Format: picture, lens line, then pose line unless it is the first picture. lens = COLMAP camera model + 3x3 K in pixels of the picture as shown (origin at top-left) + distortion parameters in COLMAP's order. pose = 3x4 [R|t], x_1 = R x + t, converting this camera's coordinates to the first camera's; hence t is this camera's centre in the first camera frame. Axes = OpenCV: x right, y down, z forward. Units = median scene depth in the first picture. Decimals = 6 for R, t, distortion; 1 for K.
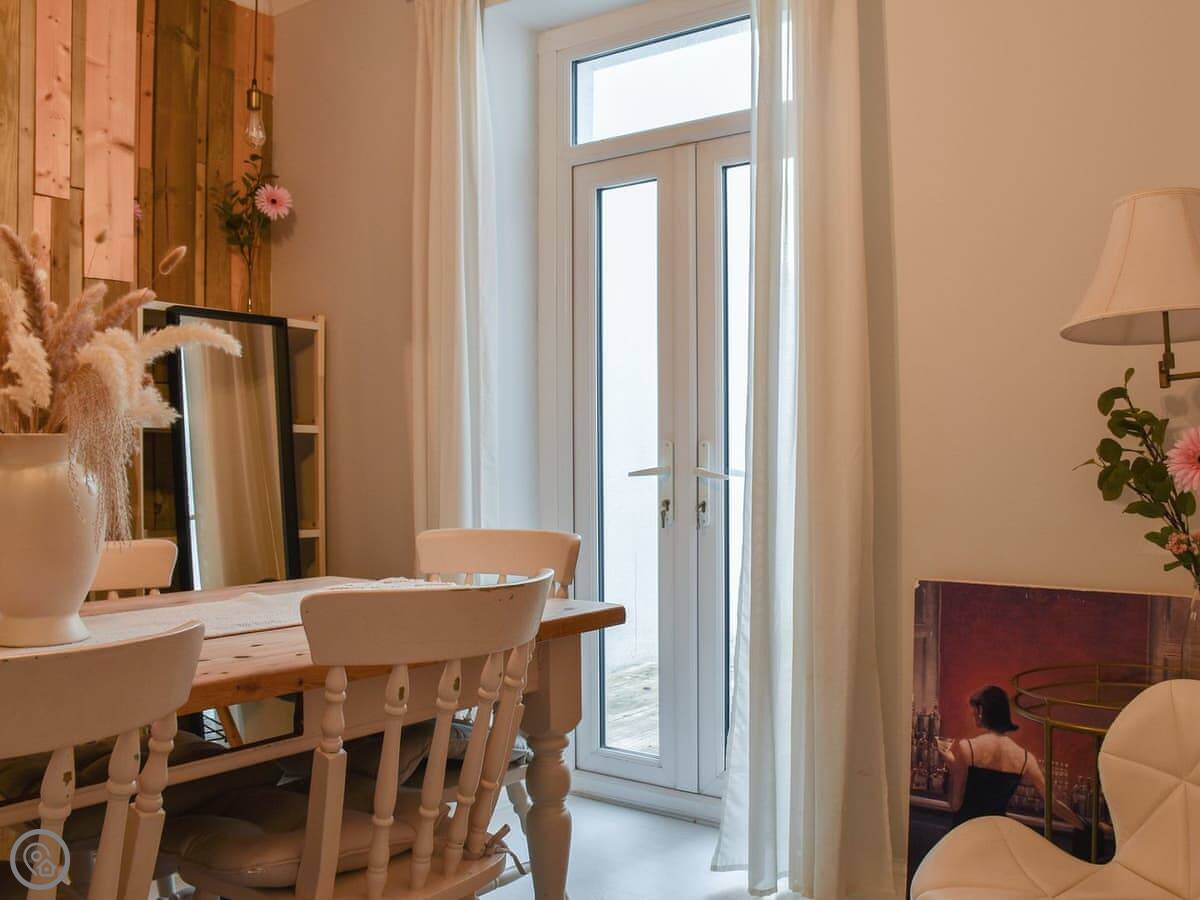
lens RADIAL K [[1077.7, 0, 607.7], [0, 1077.7, 452.0], [0, 0, 1]] dist [-0.139559, 0.091197]
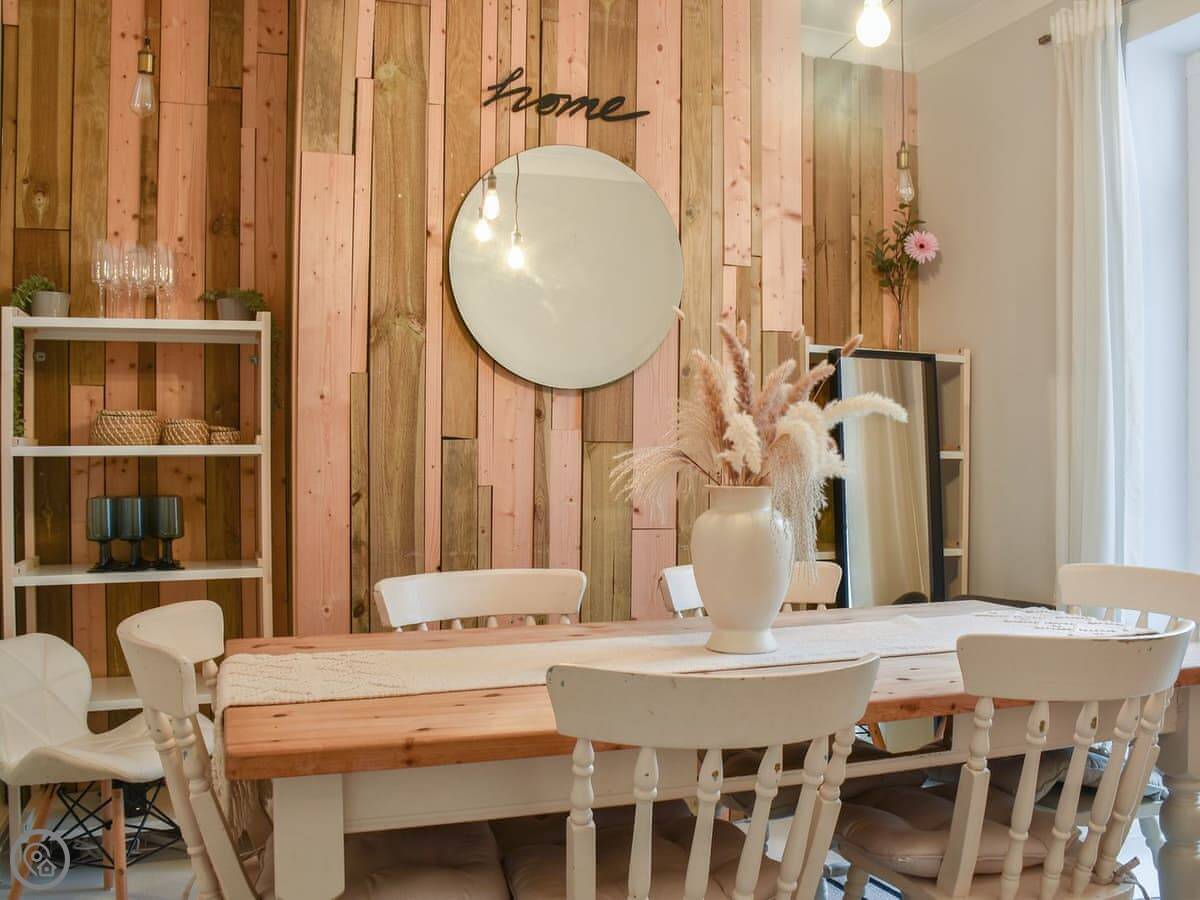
lens RADIAL K [[1077.7, 0, 607.7], [0, 1077.7, 452.0], [0, 0, 1]] dist [-0.139559, 0.091197]
pose [[0.837591, 0.013937, -0.546120, 0.019659], [-0.008813, 0.999889, 0.012001, -0.061489], [0.546227, -0.005239, 0.837621, -0.151646]]
